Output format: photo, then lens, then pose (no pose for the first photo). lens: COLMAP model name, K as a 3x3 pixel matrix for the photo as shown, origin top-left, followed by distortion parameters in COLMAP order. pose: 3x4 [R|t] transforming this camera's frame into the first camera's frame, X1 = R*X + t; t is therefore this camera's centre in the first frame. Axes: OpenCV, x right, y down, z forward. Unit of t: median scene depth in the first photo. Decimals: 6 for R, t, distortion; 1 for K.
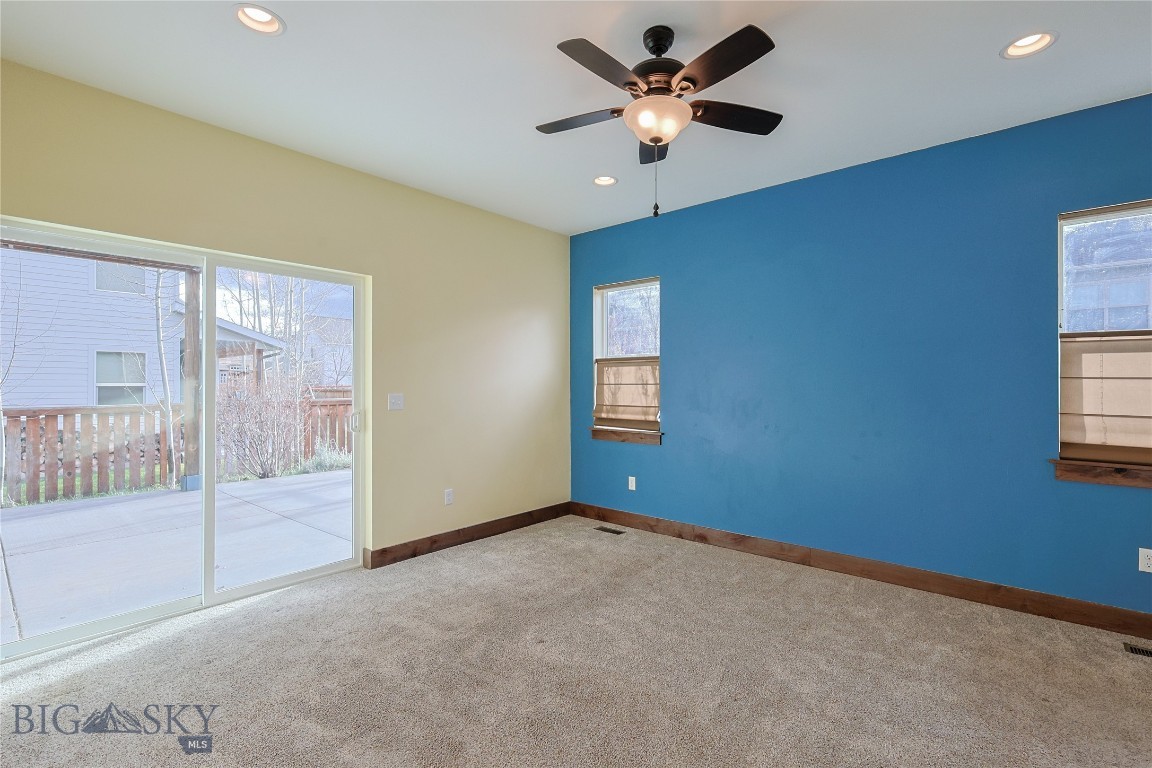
lens RADIAL K [[523.1, 0, 573.2], [0, 523.1, 370.0], [0, 0, 1]] dist [0.000771, -0.000023]
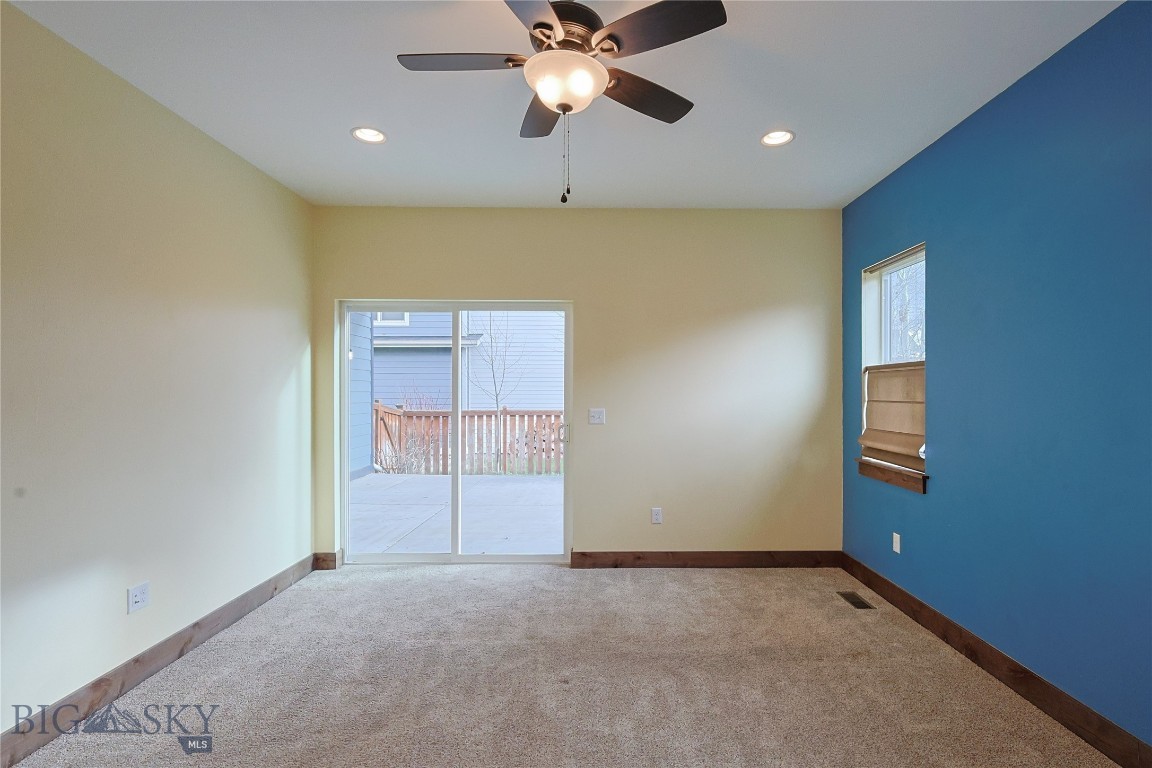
lens RADIAL K [[530.7, 0, 579.0], [0, 530.7, 382.2], [0, 0, 1]] dist [0.001535, 0.000304]
pose [[0.682750, -0.010705, -0.730574, 0.363908], [0.014878, 0.999889, -0.000747, -0.005577], [0.730501, -0.010359, 0.682834, 0.214798]]
